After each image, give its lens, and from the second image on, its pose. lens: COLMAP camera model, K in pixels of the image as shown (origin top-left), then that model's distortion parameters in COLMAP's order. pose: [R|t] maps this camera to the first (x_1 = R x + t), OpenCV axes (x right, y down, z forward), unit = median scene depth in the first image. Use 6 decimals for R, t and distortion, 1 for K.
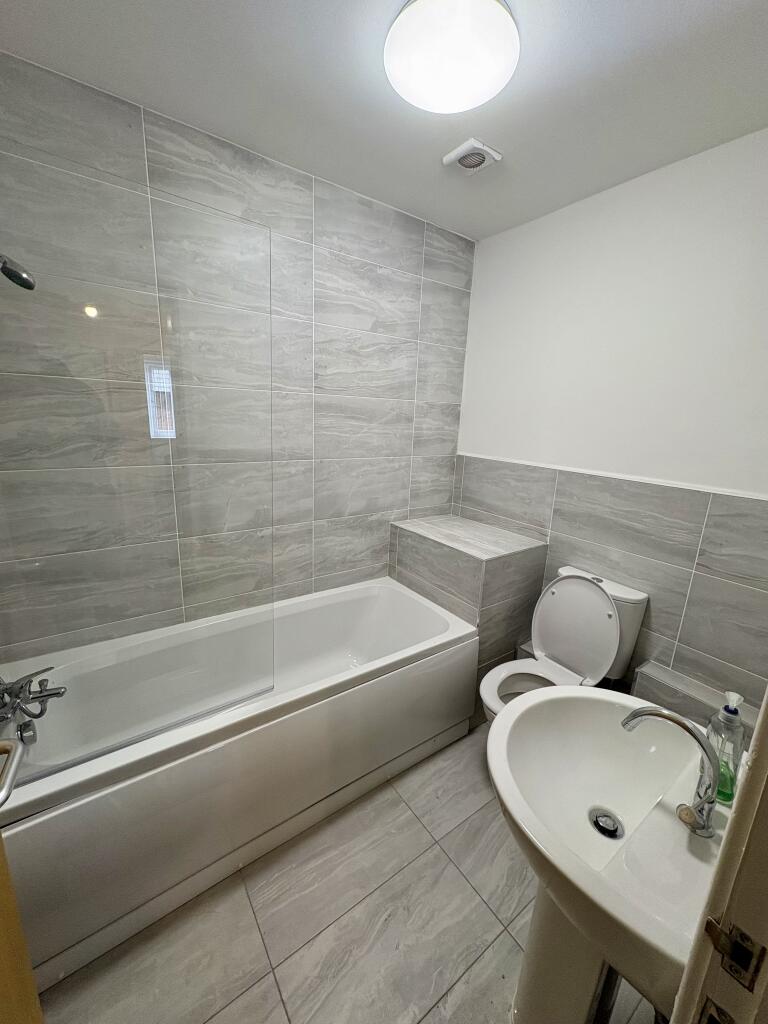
lens RADIAL K [[405.2, 0, 384.0], [0, 405.2, 512.0], [0, 0, 1]] dist [-0.001009, -0.000153]
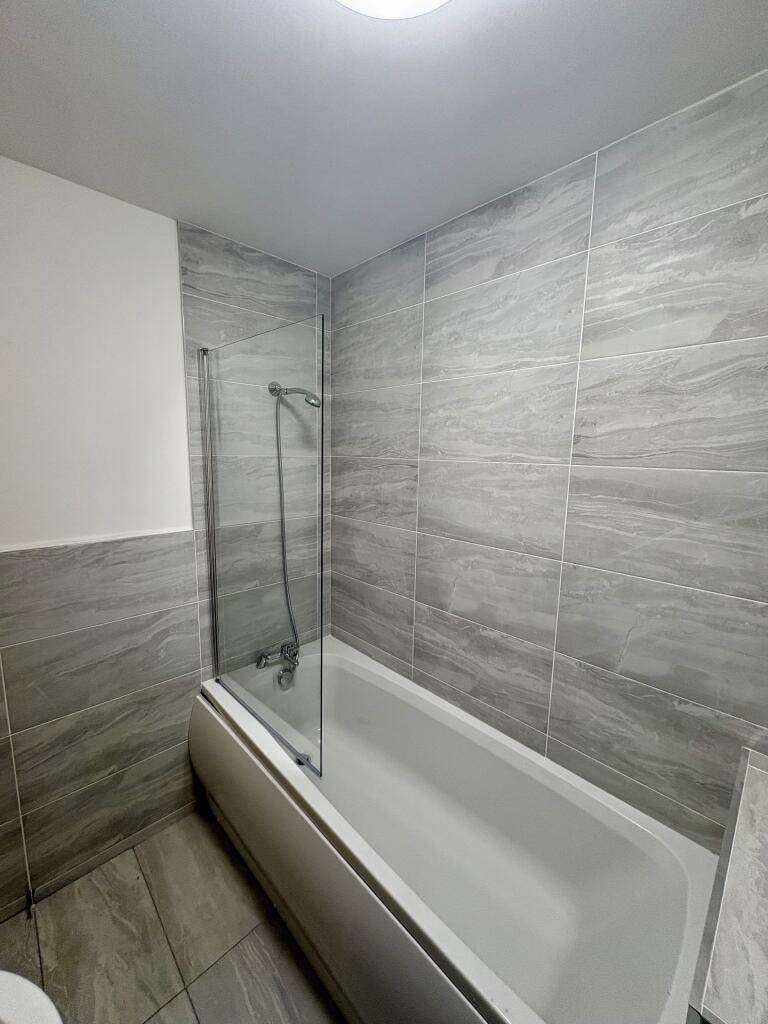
lens RADIAL K [[405.2, 0, 384.0], [0, 405.2, 512.0], [0, 0, 1]] dist [-0.001009, -0.000153]
pose [[0.153091, 0.108138, -0.982278, 0.415457], [-0.250172, 0.965857, 0.067341, -0.175214], [0.956021, 0.235429, 0.174917, 0.575390]]
